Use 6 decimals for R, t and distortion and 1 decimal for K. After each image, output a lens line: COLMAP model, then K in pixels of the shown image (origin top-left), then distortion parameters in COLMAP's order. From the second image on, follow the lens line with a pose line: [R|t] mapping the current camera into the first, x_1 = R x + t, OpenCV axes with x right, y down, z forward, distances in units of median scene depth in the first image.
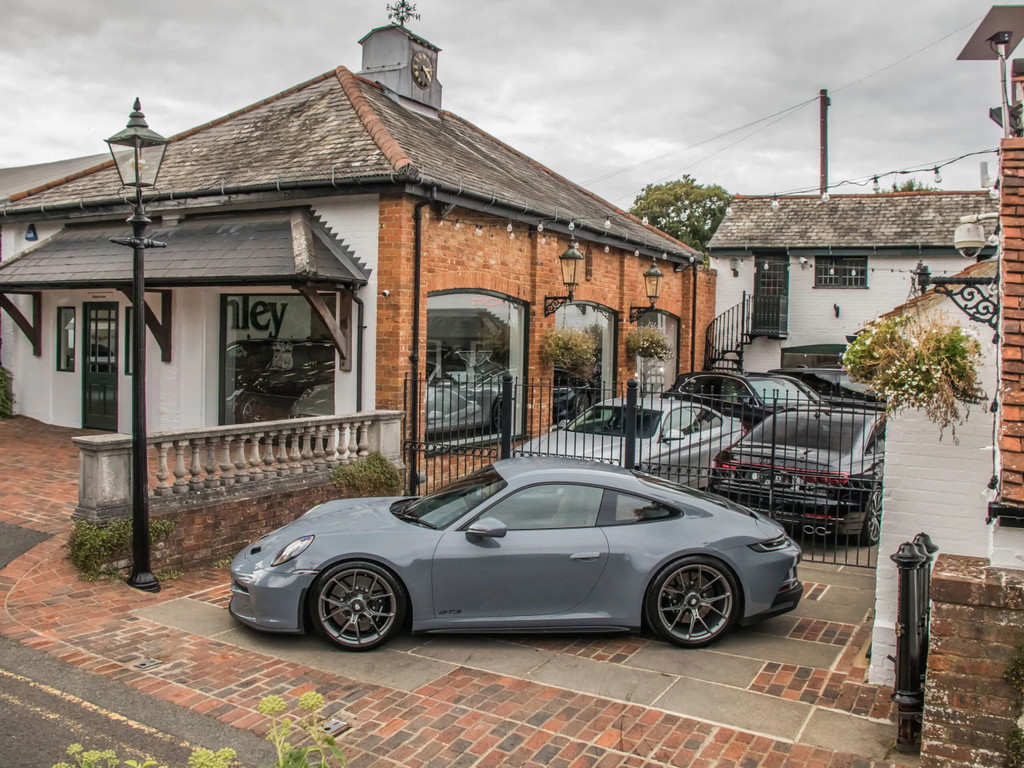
lens RADIAL K [[967.5, 0, 515.6], [0, 967.5, 383.4], [0, 0, 1]] dist [-0.168338, 0.064788]
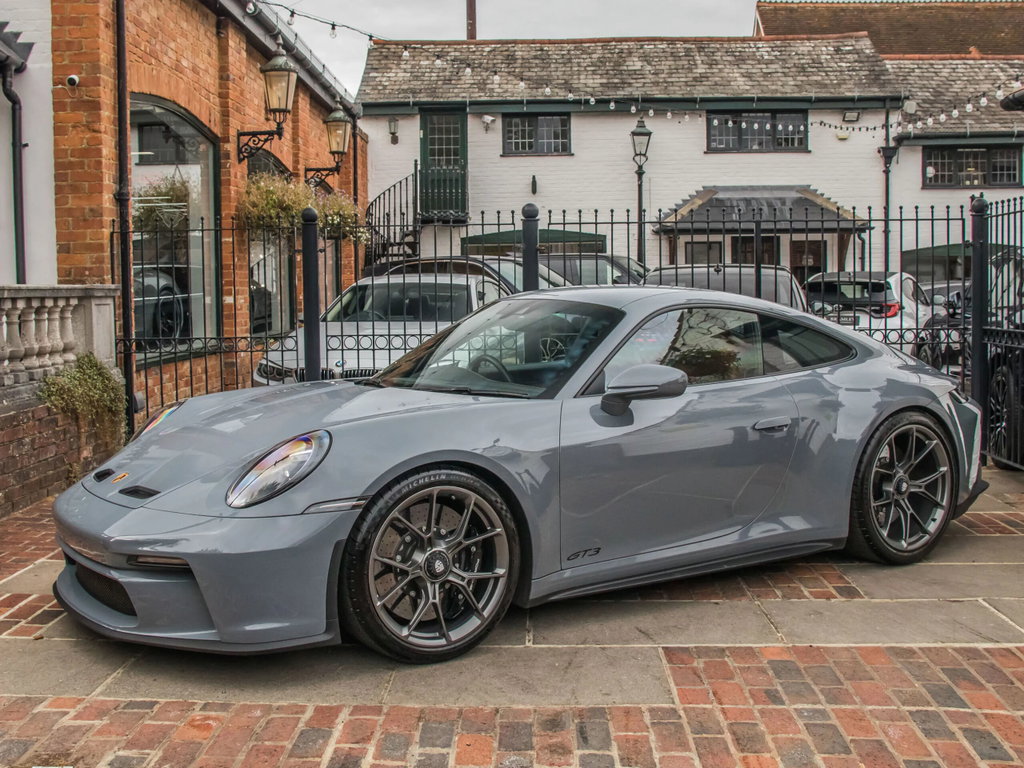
lens RADIAL K [[1200.8, 0, 502.2], [0, 1200.8, 367.5], [0, 0, 1]] dist [-0.084762, 0.000000]
pose [[0.891670, -0.064520, 0.448065, -0.229798], [0.055376, 0.997904, 0.033494, 0.065981], [-0.449287, -0.005054, 0.893373, 0.254981]]
